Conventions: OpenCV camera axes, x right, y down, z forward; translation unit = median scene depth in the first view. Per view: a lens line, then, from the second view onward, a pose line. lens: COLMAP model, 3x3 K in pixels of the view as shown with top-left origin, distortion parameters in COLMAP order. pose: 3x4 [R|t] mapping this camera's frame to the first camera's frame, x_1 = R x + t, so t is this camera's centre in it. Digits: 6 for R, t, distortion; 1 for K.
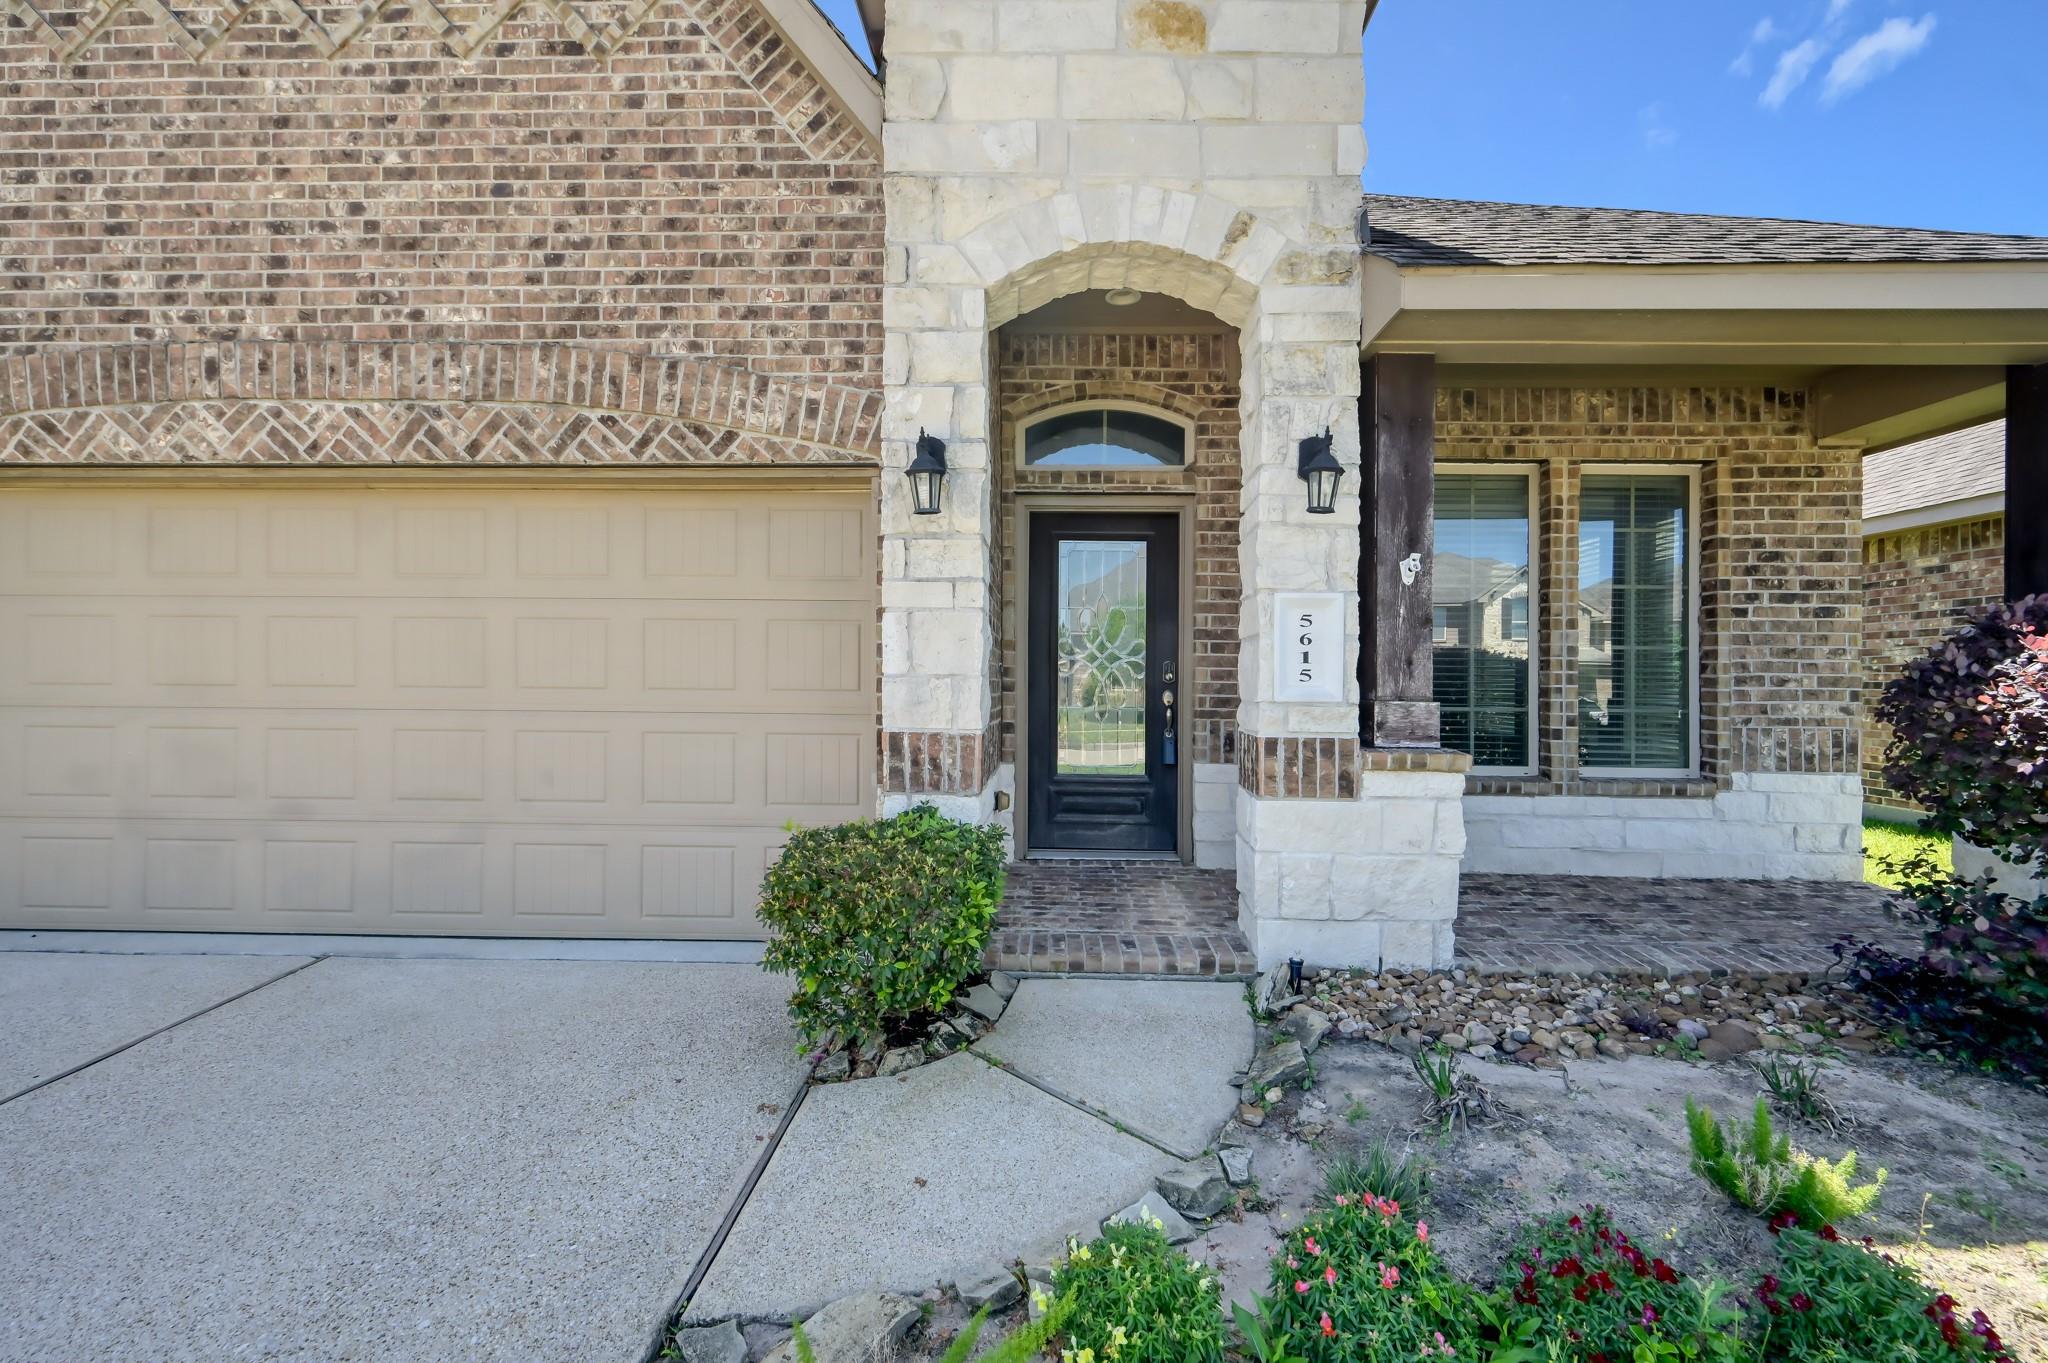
lens RADIAL K [[847.7, 0, 1208.1], [0, 847.7, 588.7], [0, 0, 1]] dist [-0.006538, 0.000261]
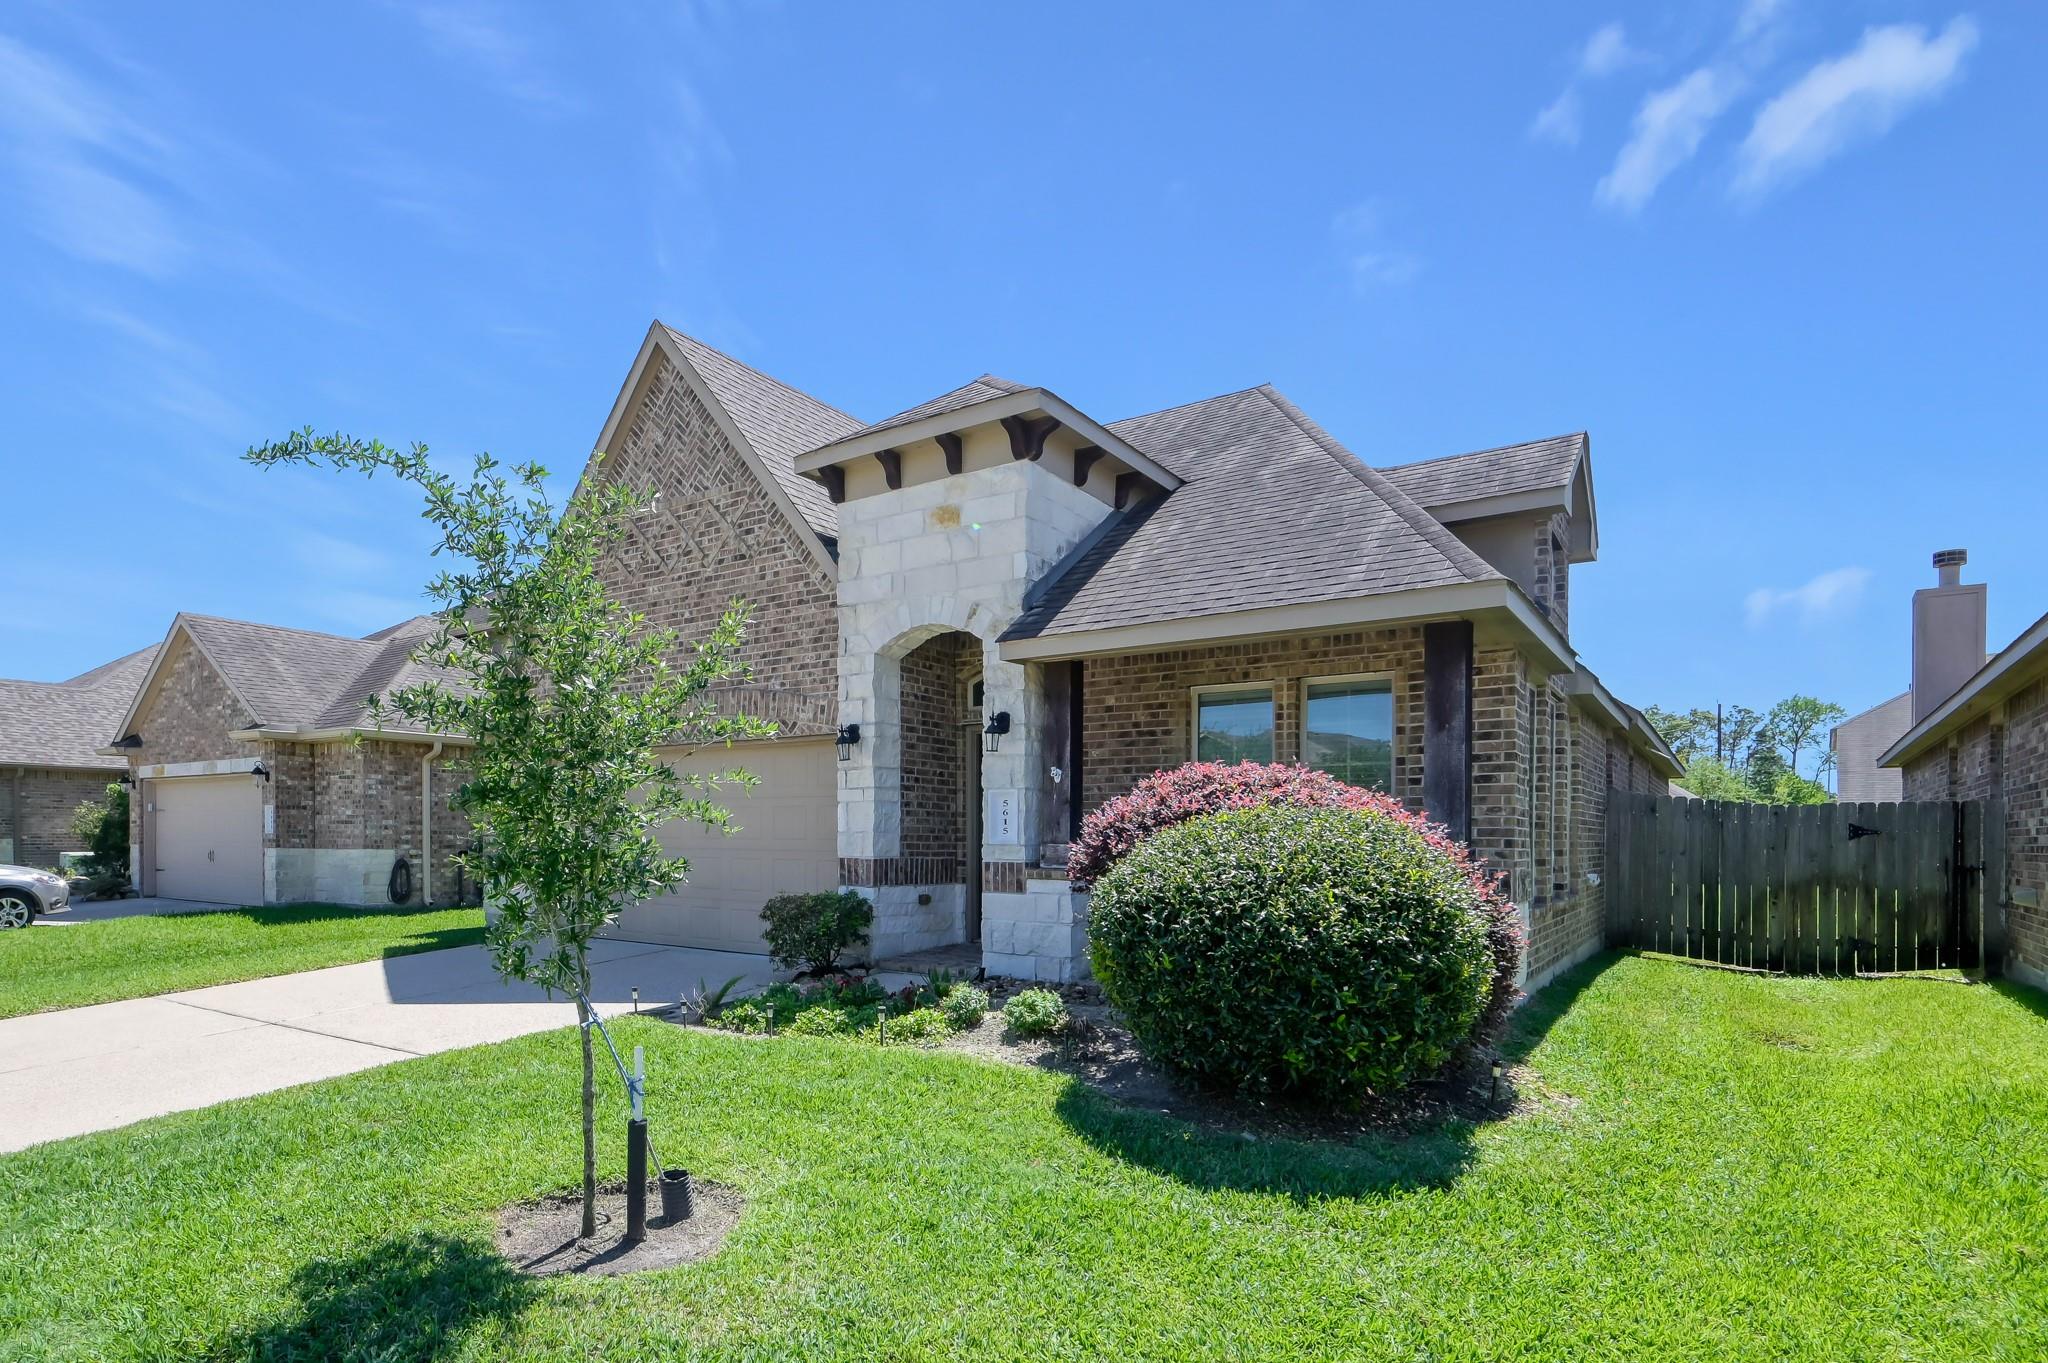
lens RADIAL K [[823.6, 0, 1031.9], [0, 823.6, 673.4], [0, 0, 1]] dist [0.001260, 0.000122]
pose [[0.891712, -0.089147, -0.443738, 0.942758], [0.053524, 0.994301, -0.092197, -0.075805], [0.449428, 0.058463, 0.891402, -0.647528]]
